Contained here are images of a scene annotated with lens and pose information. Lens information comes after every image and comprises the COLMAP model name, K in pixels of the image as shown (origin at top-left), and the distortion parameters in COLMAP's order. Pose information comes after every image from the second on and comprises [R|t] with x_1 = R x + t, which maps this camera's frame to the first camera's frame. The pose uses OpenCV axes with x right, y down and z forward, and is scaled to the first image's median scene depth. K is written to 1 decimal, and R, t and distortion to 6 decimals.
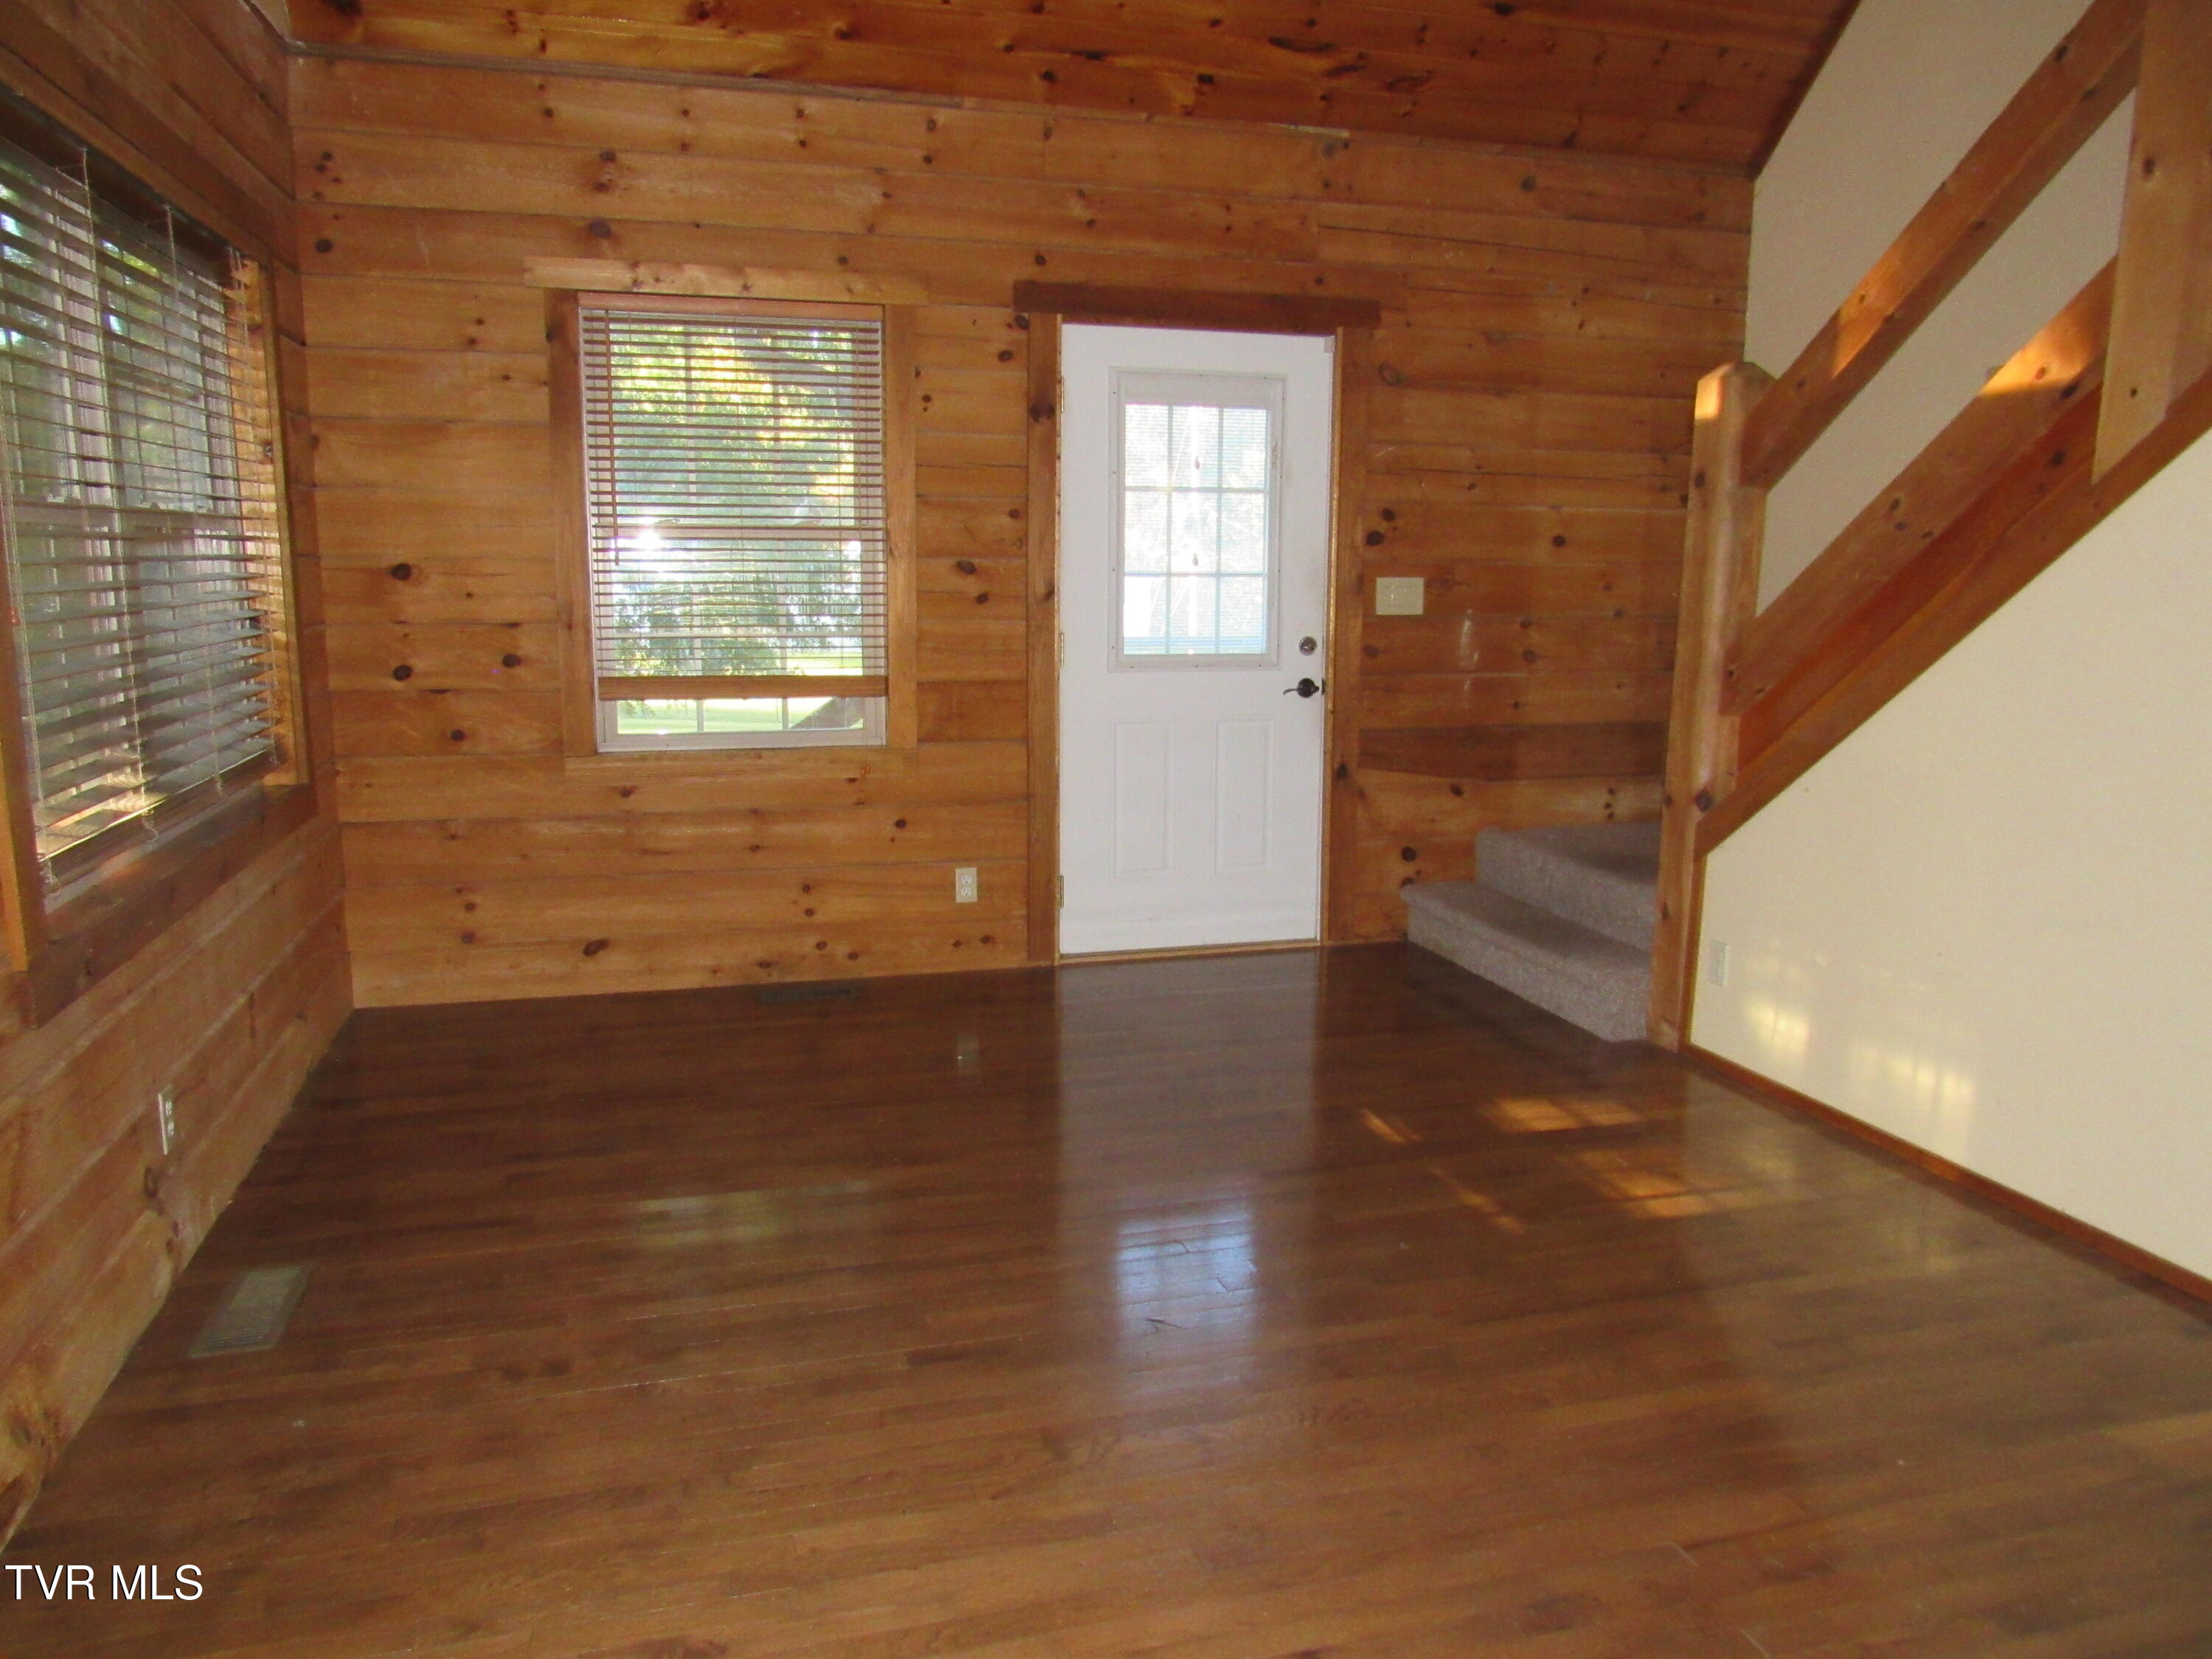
lens RADIAL K [[1580.2, 0, 1098.3], [0, 1580.2, 837.0], [0, 0, 1]] dist [-0.035057, 0.008671]
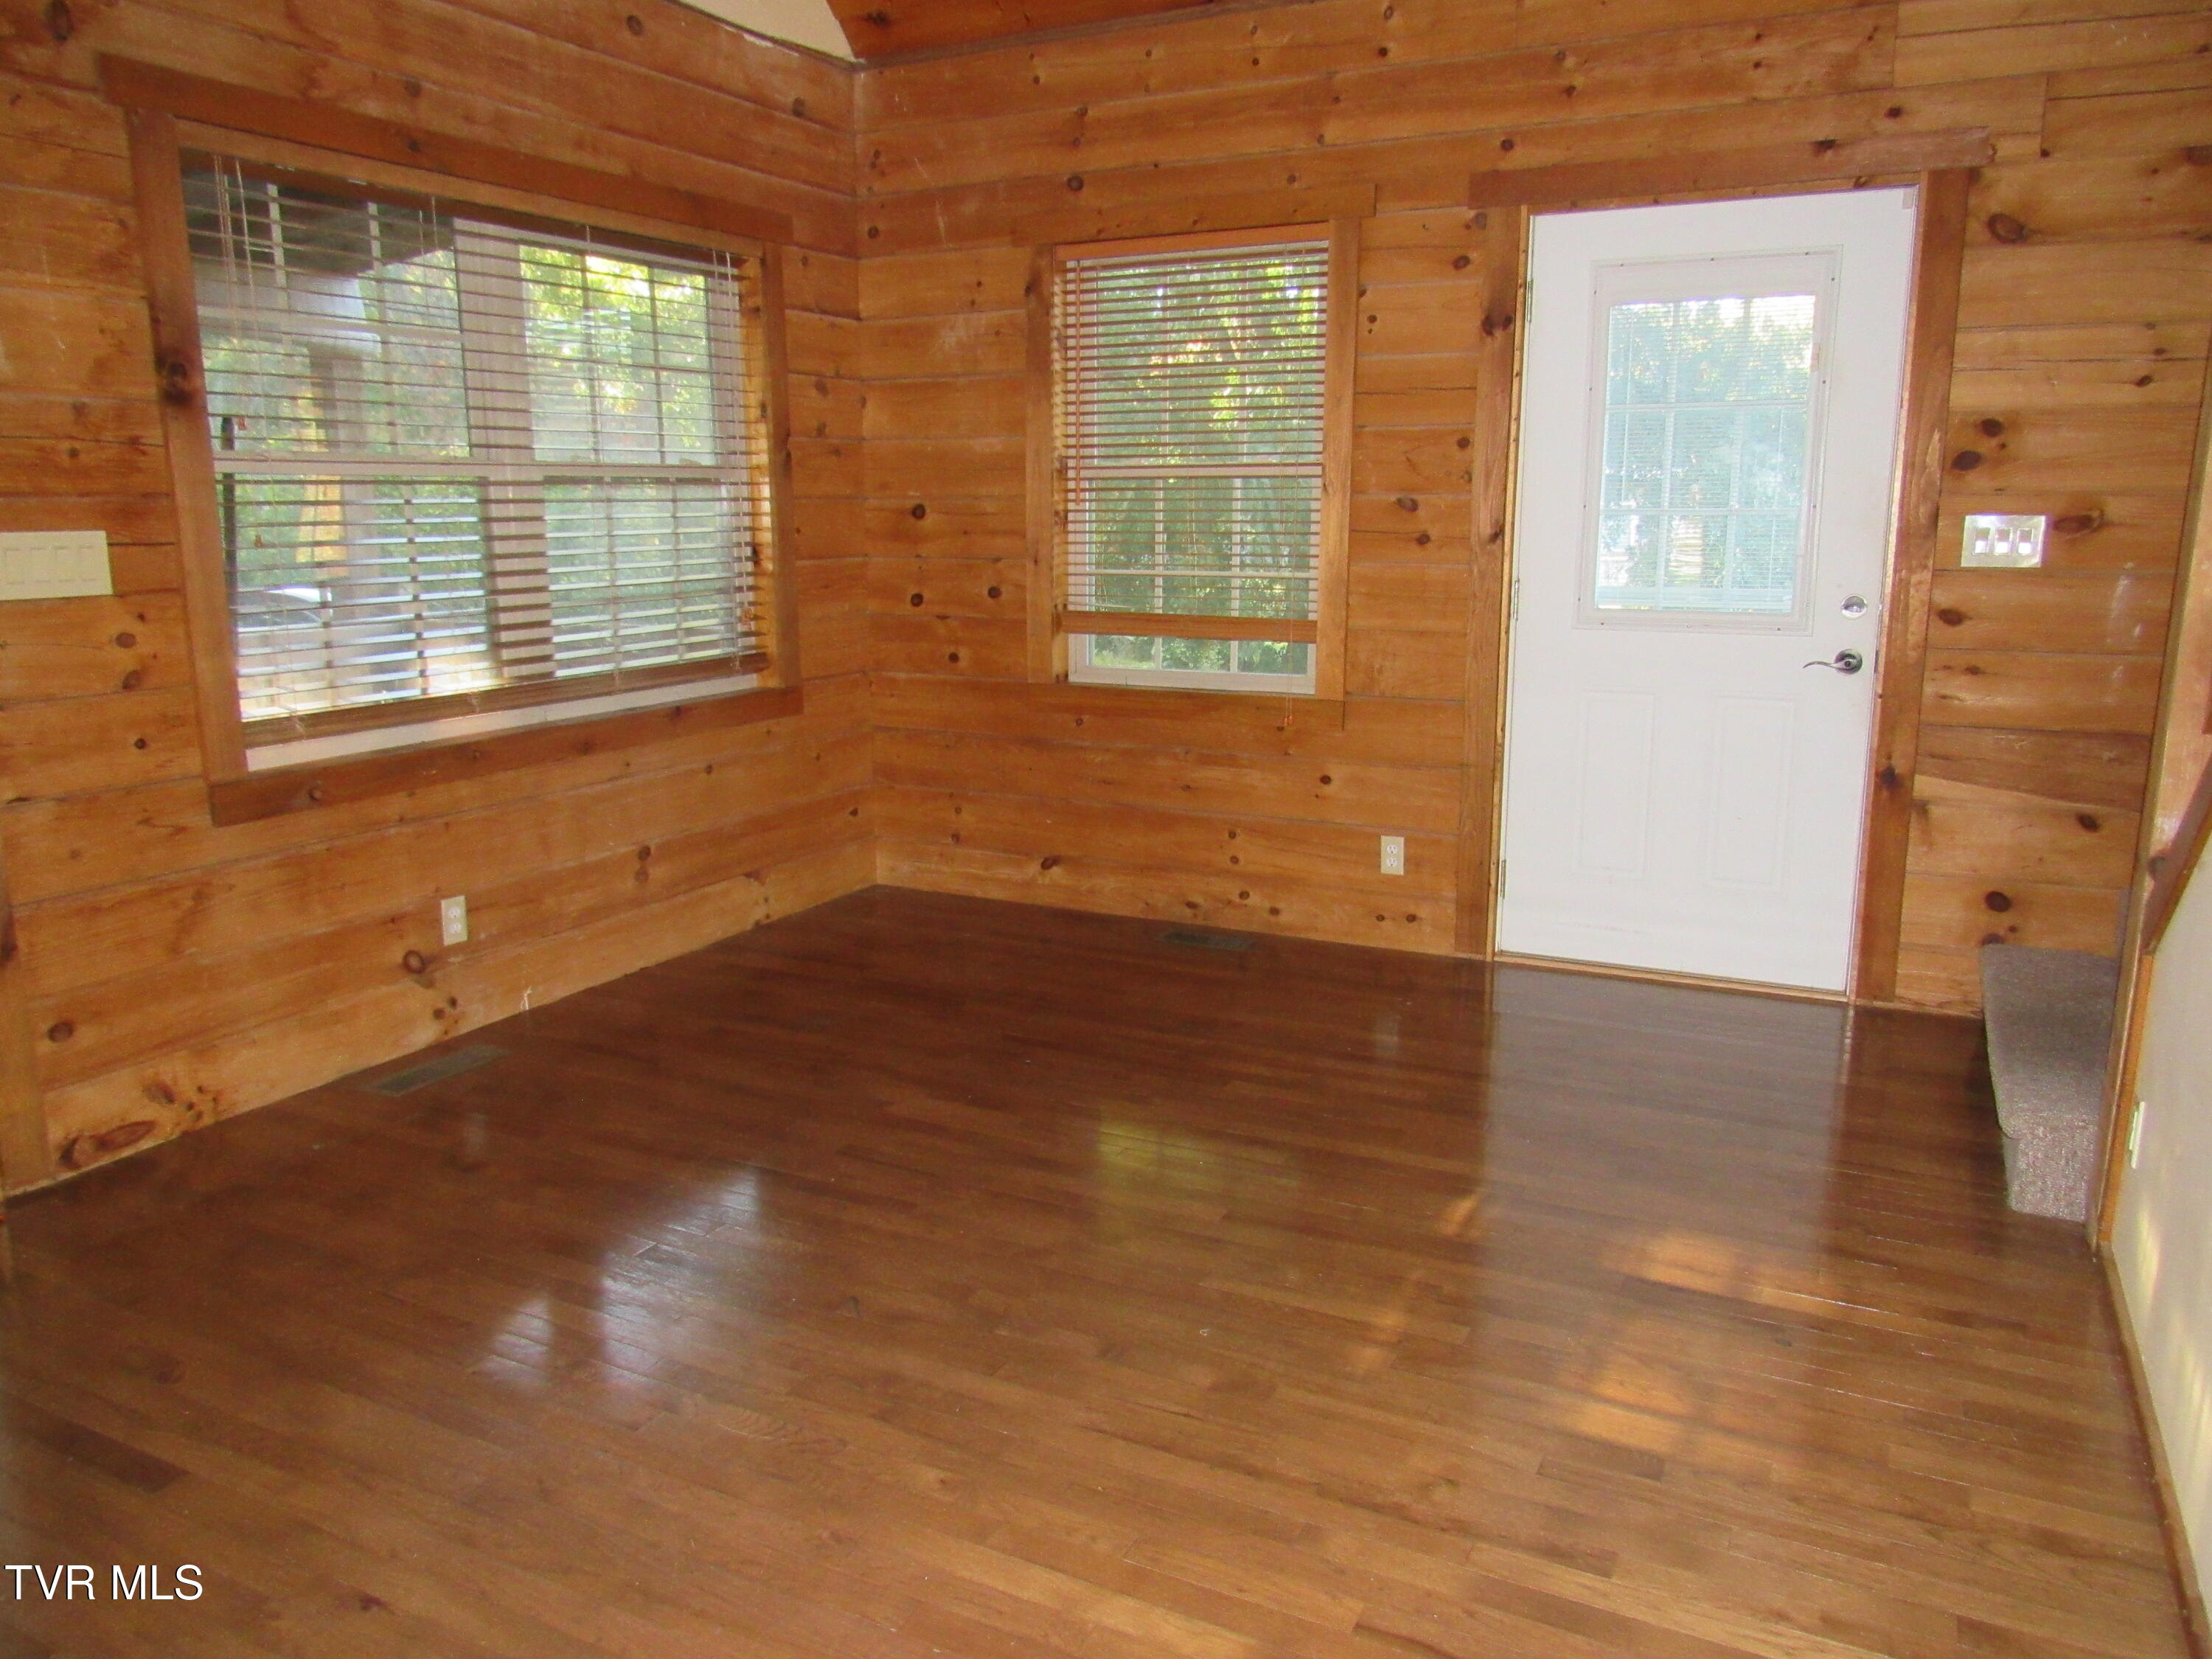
lens RADIAL K [[1580.2, 0, 1102.7], [0, 1580.2, 830.0], [0, 0, 1]] dist [-0.035057, 0.008671]
pose [[0.731946, 0.126802, -0.669460, 0.421903], [-0.107408, 0.991719, 0.070407, -0.031574], [0.672844, 0.020371, 0.739504, 0.224685]]
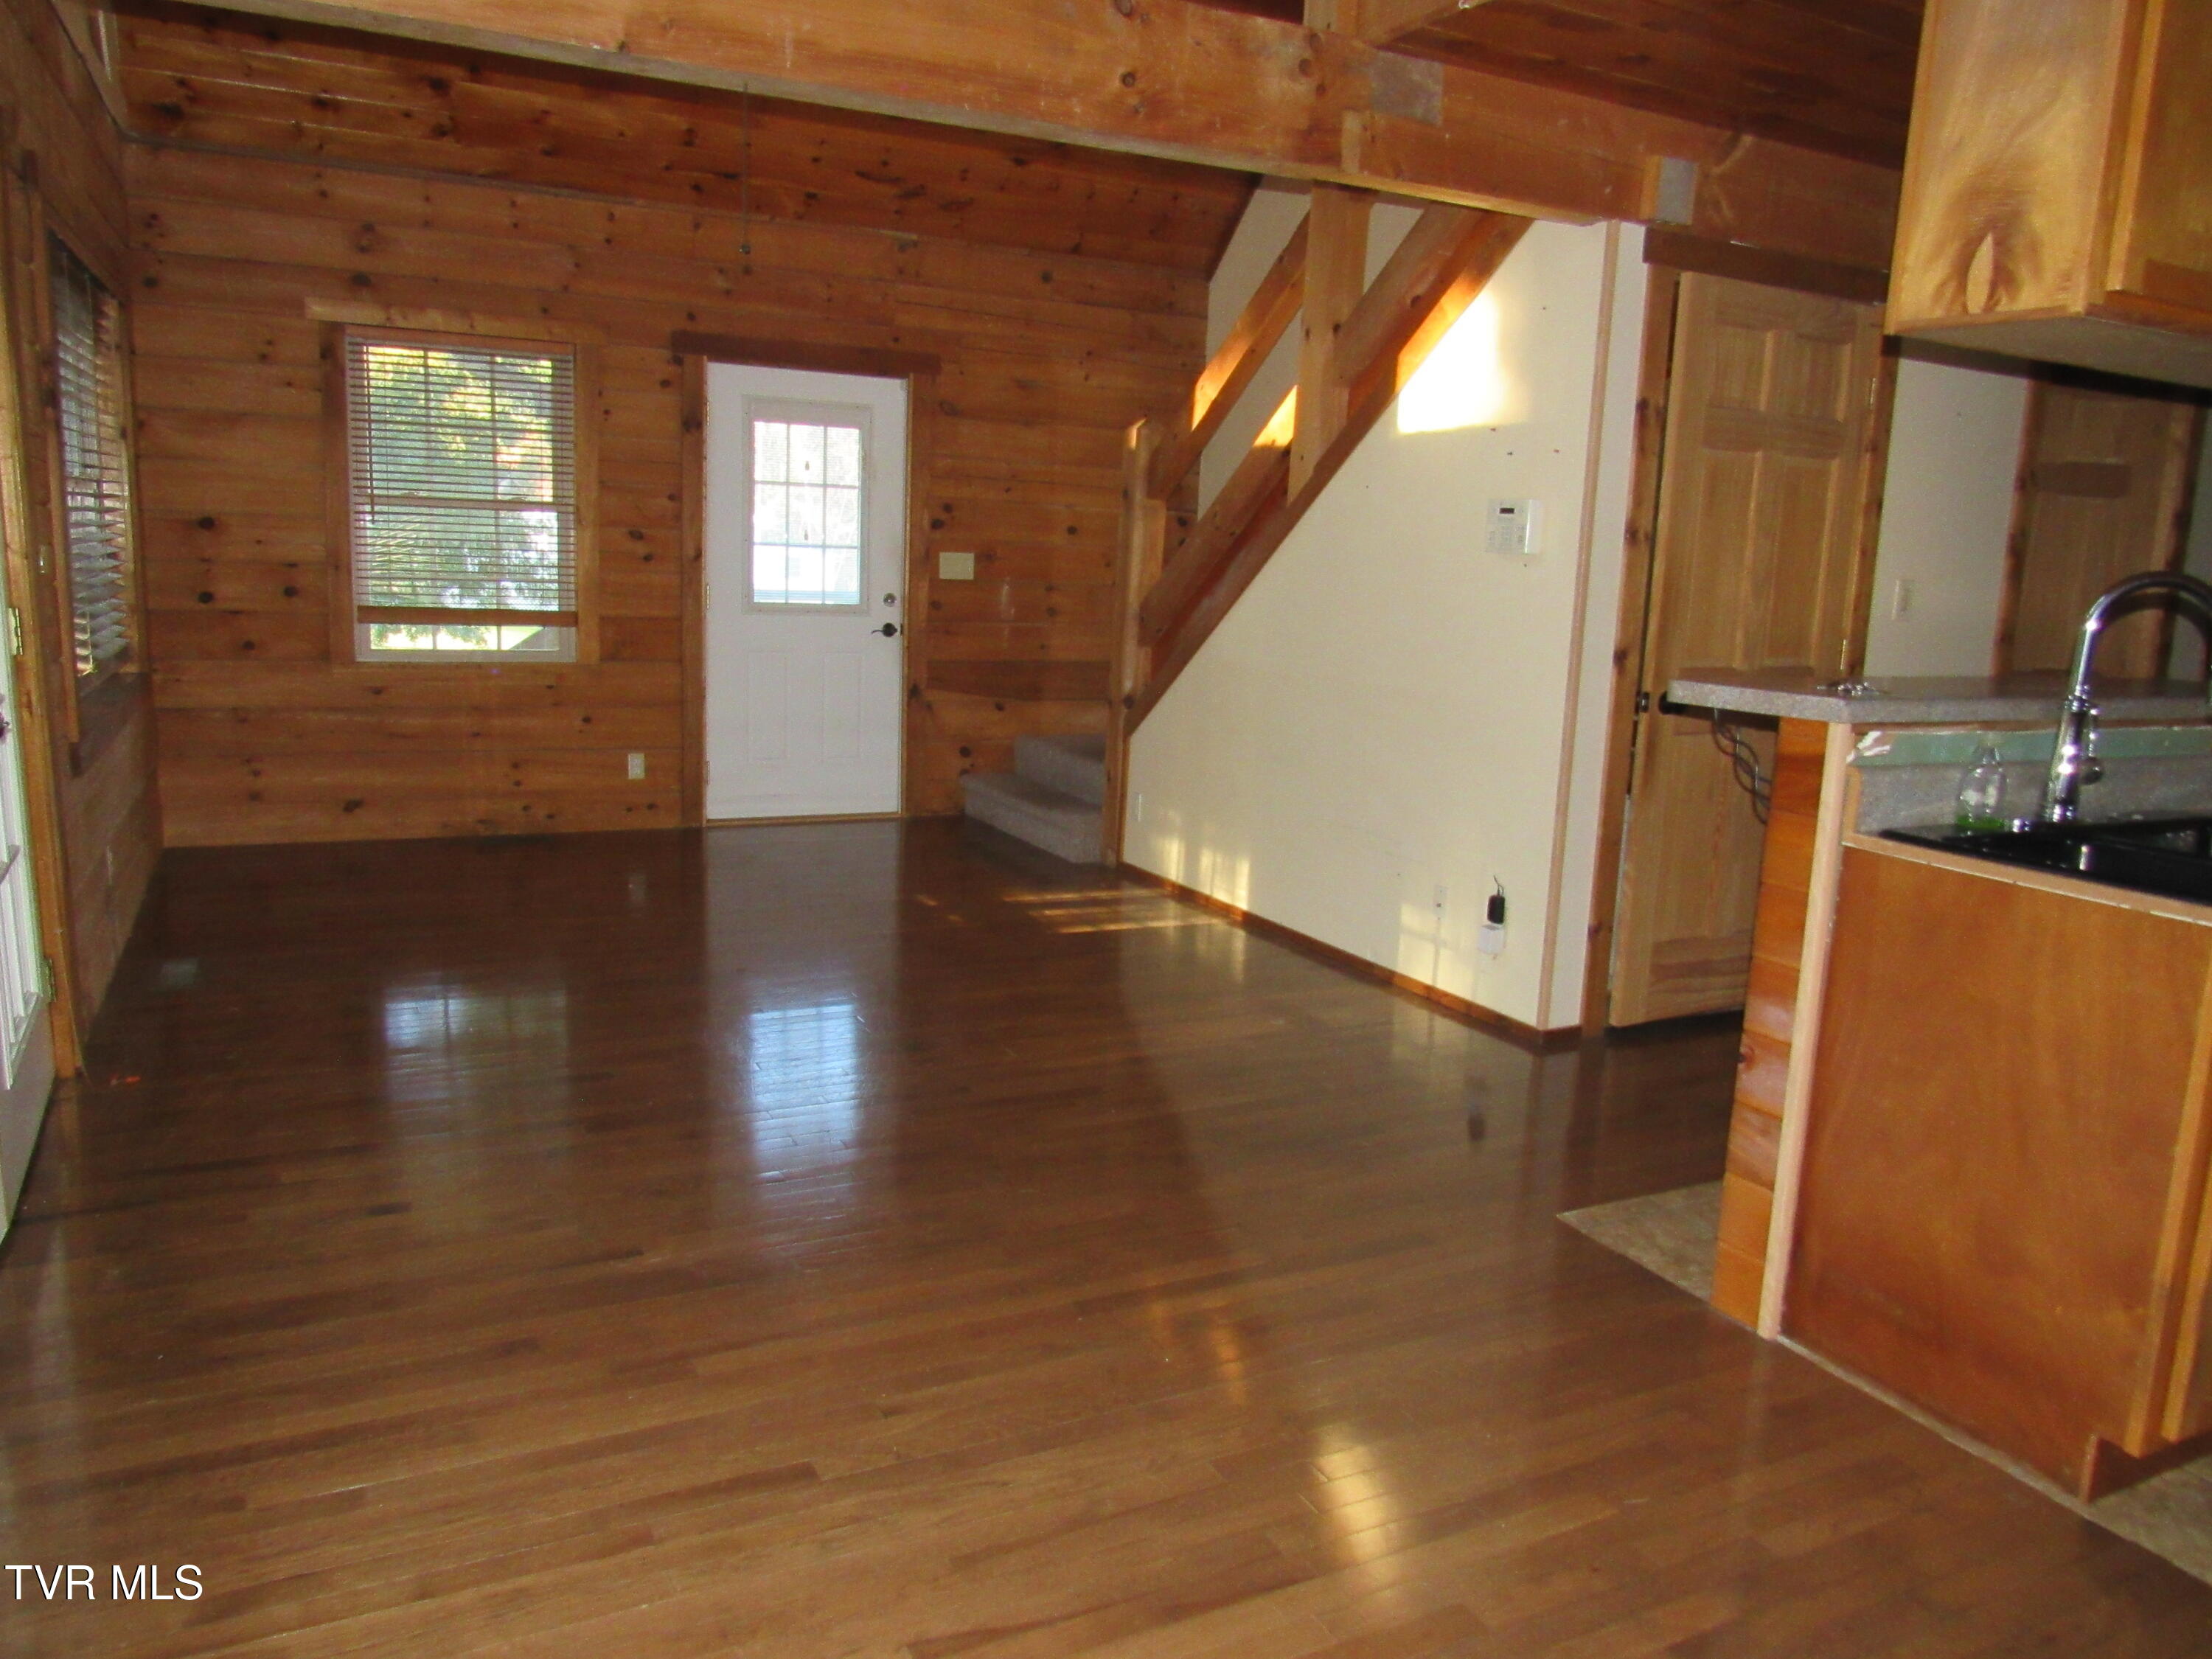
lens RADIAL K [[1580.2, 0, 1099.4], [0, 1580.2, 835.6], [0, 0, 1]] dist [-0.035057, 0.008671]
pose [[0.981144, 0.000705, 0.193275, 0.049540], [-0.003016, 0.999927, 0.011663, 0.077435], [-0.193253, -0.012026, 0.981075, -0.445364]]
